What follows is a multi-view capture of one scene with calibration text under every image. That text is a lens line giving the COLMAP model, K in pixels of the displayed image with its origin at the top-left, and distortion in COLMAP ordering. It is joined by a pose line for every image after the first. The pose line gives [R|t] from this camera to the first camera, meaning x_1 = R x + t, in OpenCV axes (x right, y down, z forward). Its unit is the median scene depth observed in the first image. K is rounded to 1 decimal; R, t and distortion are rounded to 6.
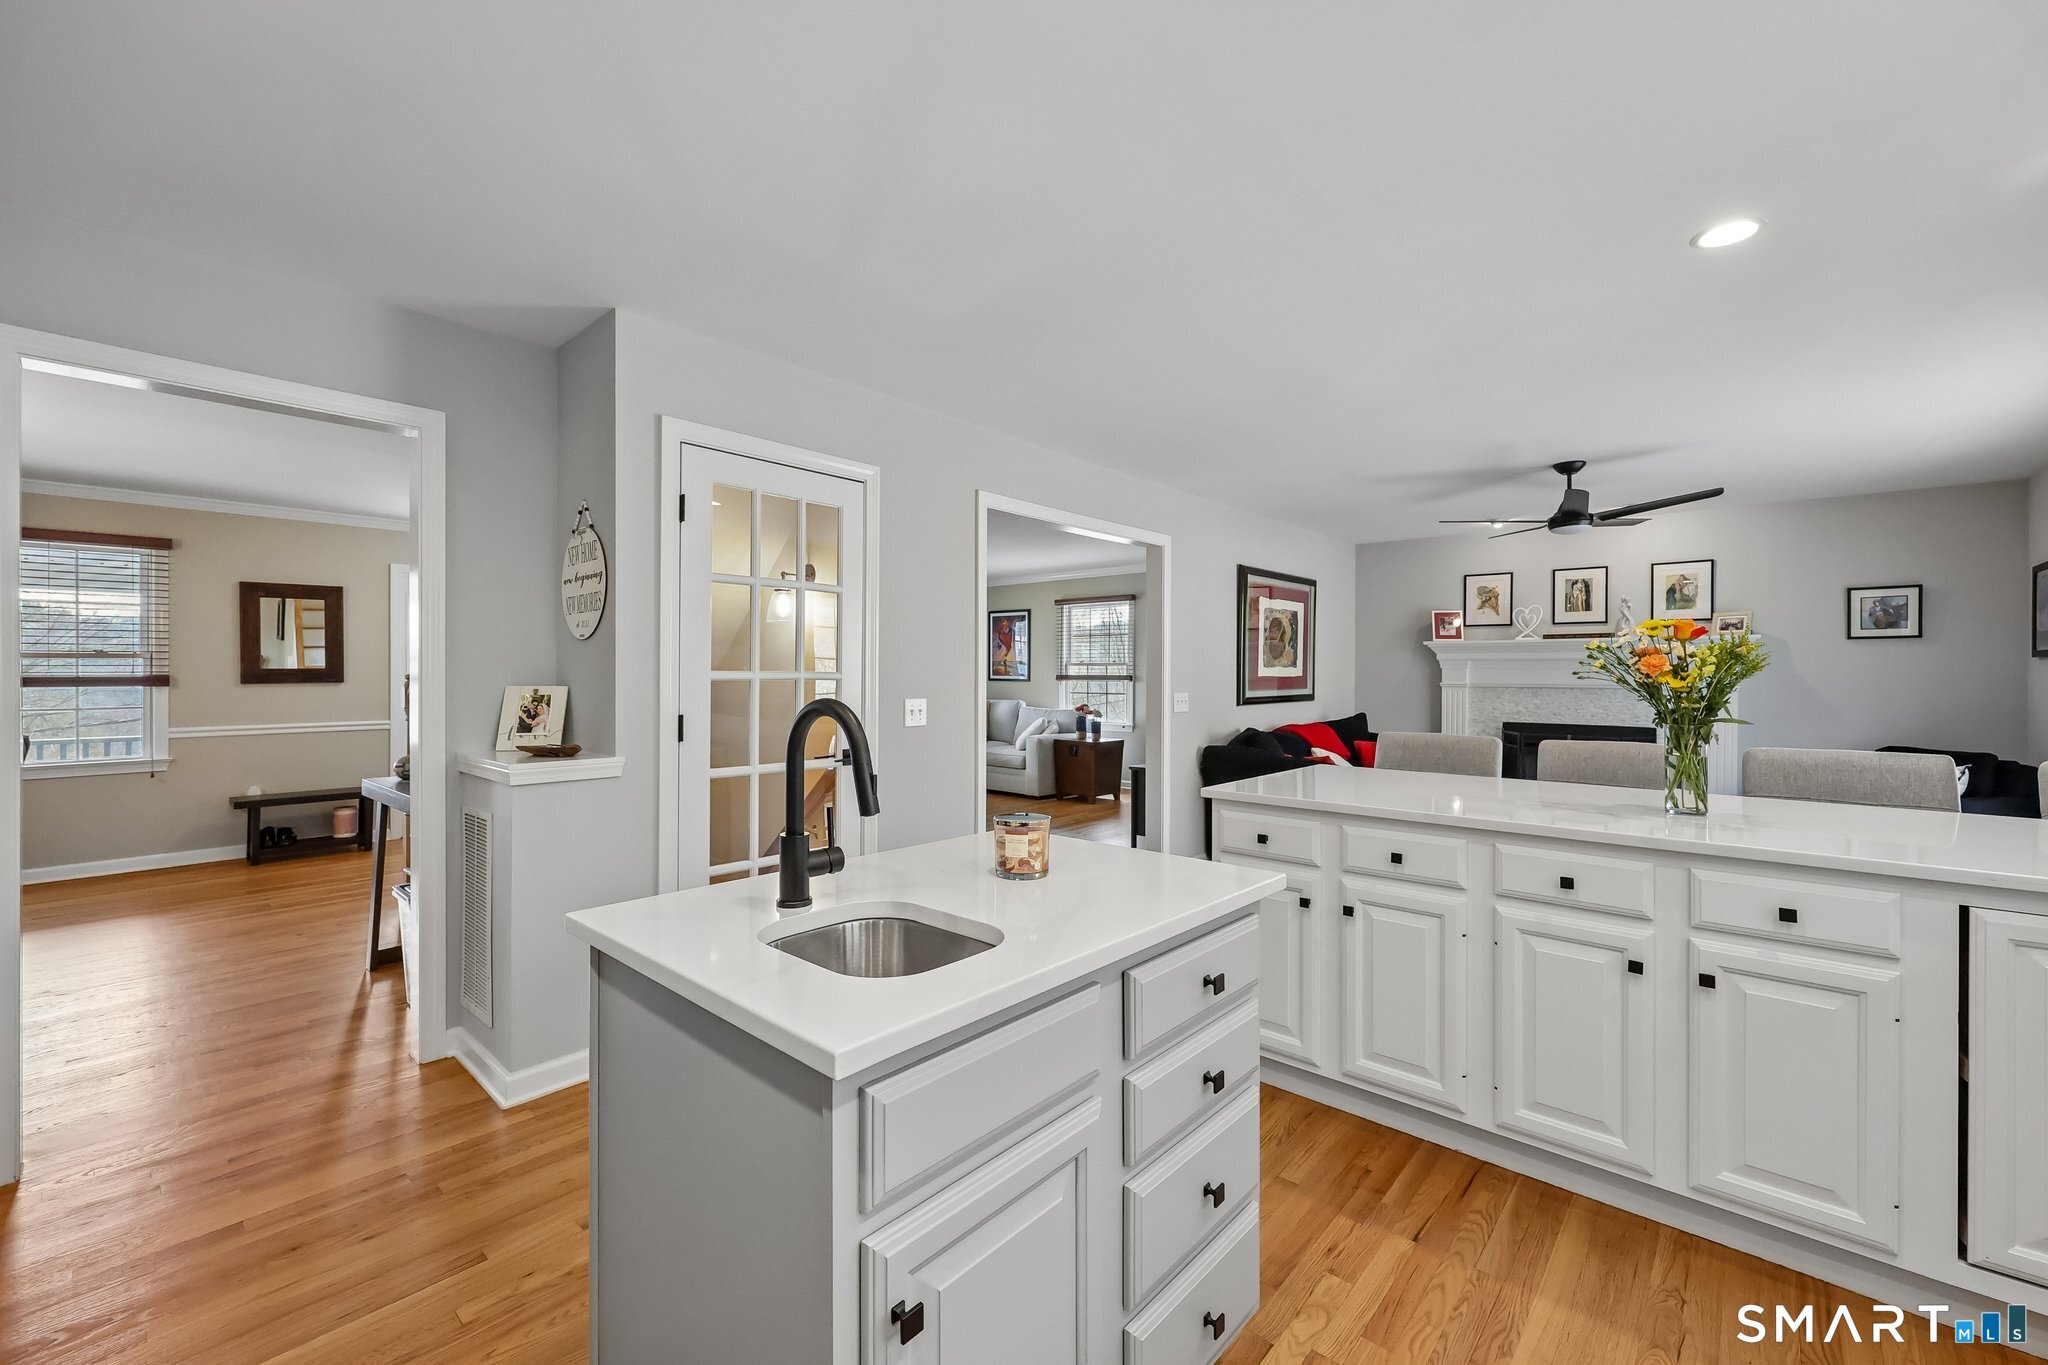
lens RADIAL K [[822.2, 0, 1037.4], [0, 822.2, 681.1], [0, 0, 1]] dist [0.002238, 0.000451]
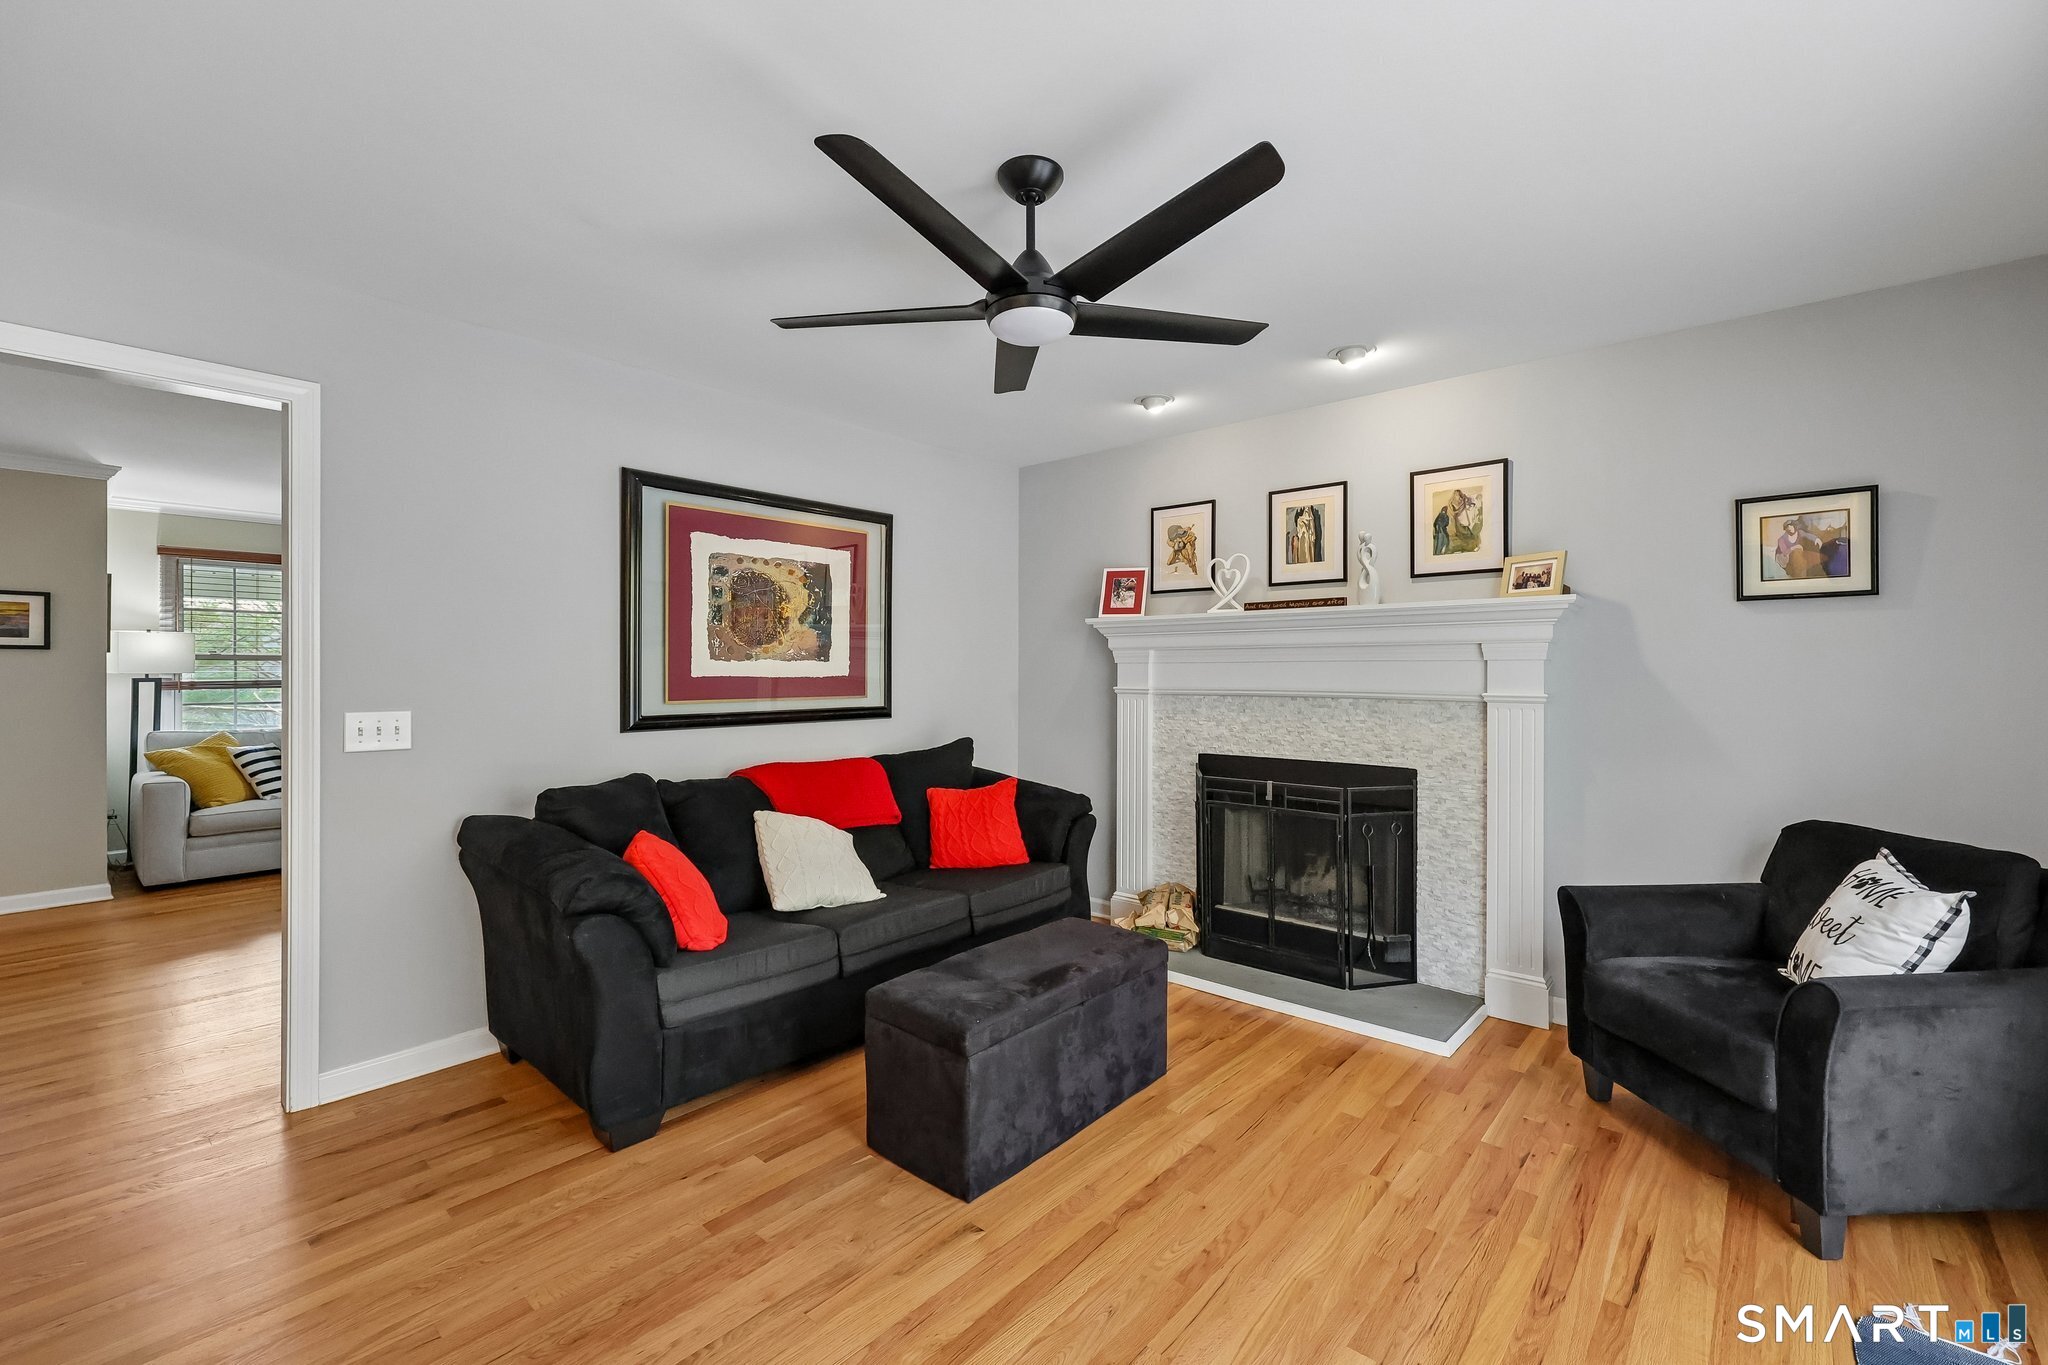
lens RADIAL K [[822.2, 0, 1069.9], [0, 822.2, 672.4], [0, 0, 1]] dist [0.002238, 0.000451]
pose [[0.999997, -0.002343, 0.000141, 0.495489], [0.002344, 0.999946, -0.010101, -0.002512], [-0.000117, 0.010102, 0.999949, 0.427788]]
